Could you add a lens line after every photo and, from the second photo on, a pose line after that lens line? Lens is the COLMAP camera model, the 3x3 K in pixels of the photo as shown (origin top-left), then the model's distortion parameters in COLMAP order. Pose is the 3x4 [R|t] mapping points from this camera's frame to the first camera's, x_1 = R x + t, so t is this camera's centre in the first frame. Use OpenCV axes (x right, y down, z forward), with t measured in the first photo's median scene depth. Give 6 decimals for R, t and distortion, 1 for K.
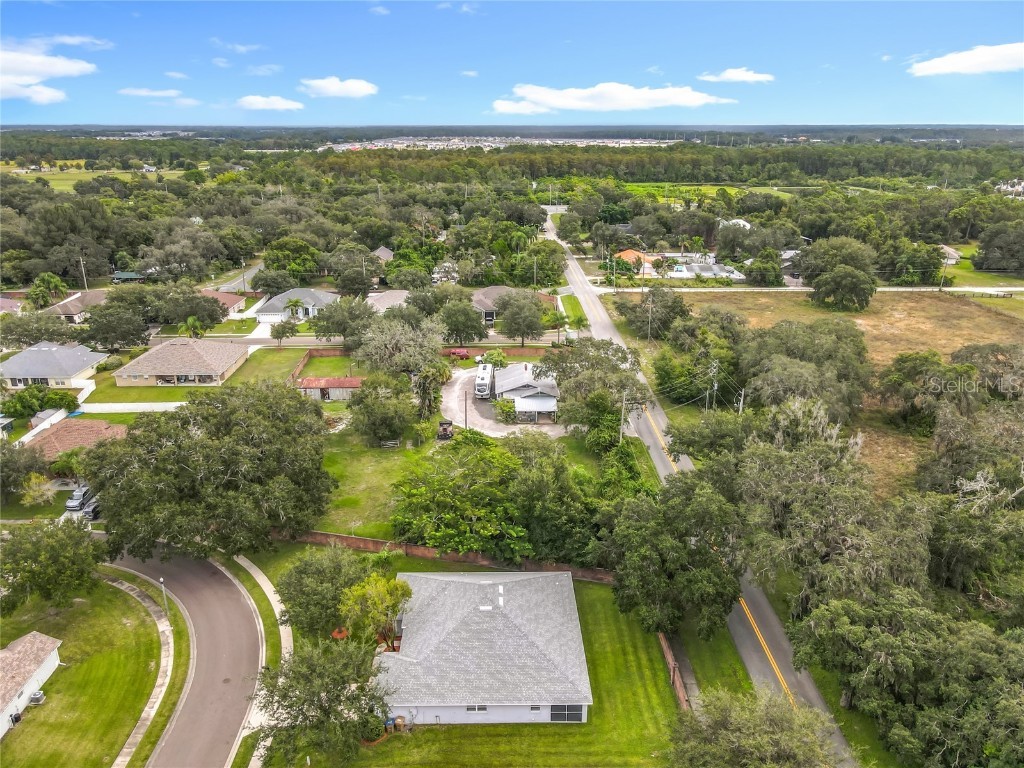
lens RADIAL K [[763.4, 0, 505.0], [0, 763.4, 383.9], [0, 0, 1]] dist [0.006234, 0.003477]
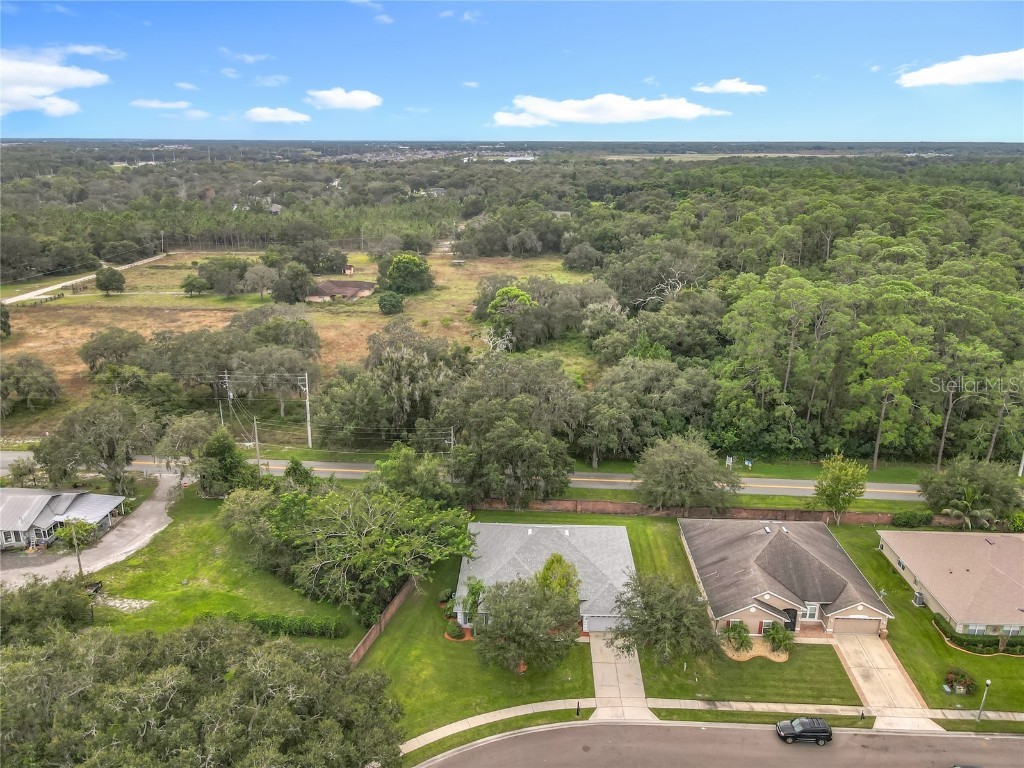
lens RADIAL K [[763.4, 0, 506.4], [0, 763.4, 380.0], [0, 0, 1]] dist [0.006234, 0.003477]
pose [[0.049053, -0.303448, 0.951585, -0.609207], [0.324583, 0.905863, 0.272136, -0.158210], [-0.944584, 0.295519, 0.142929, 0.459404]]
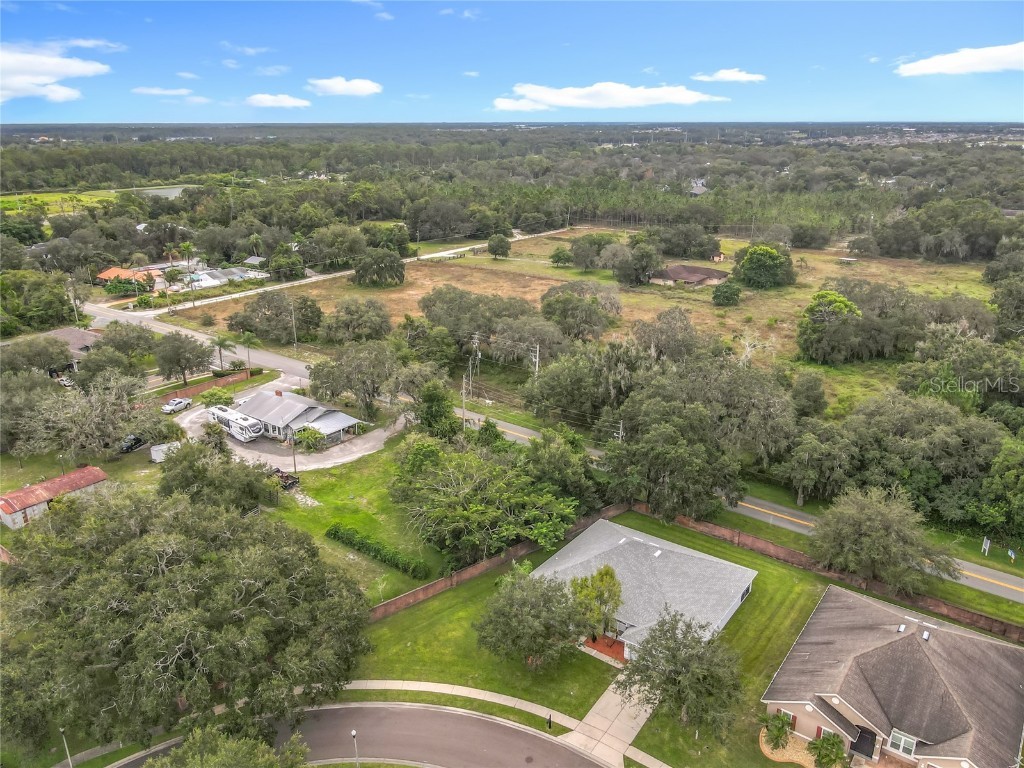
lens RADIAL K [[763.4, 0, 507.0], [0, 763.4, 393.5], [0, 0, 1]] dist [0.006234, 0.003477]
pose [[0.606098, -0.270474, 0.747990, -0.510367], [0.261350, 0.955914, 0.133887, -0.075698], [-0.751227, 0.114339, 0.650065, 0.222047]]
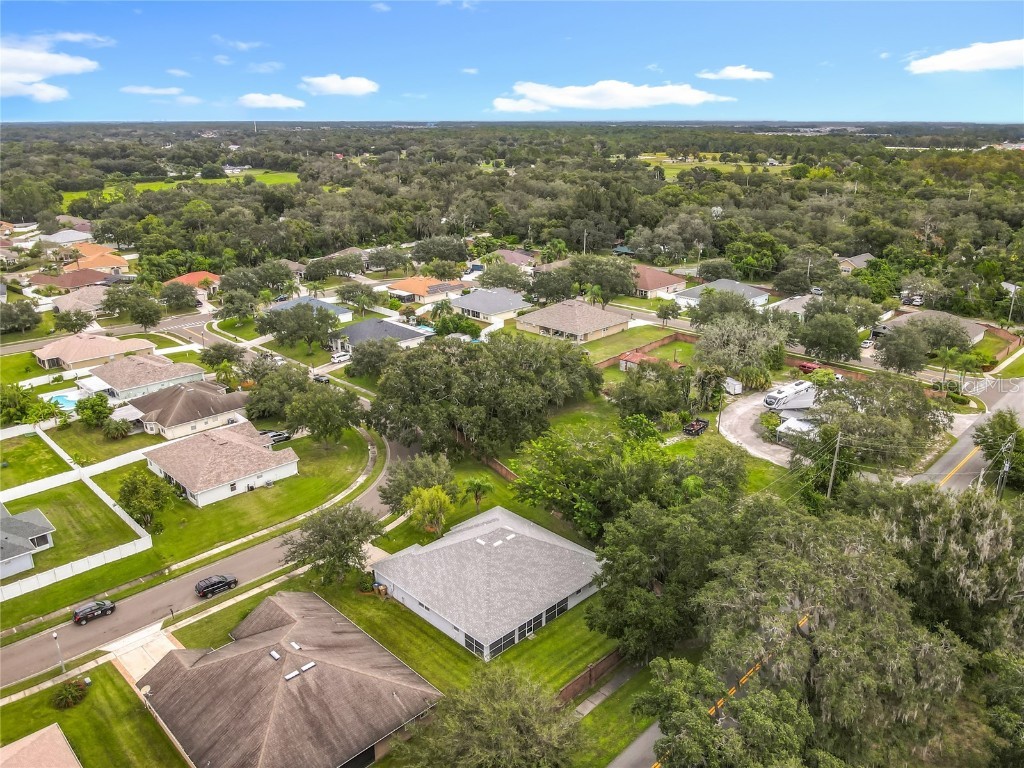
lens RADIAL K [[763.4, 0, 498.7], [0, 763.4, 383.1], [0, 0, 1]] dist [0.006234, 0.003477]
pose [[0.685668, 0.237487, -0.688084, 0.395897], [-0.234729, 0.966922, 0.099822, -0.031698], [0.689030, 0.093068, 0.718733, 0.092044]]
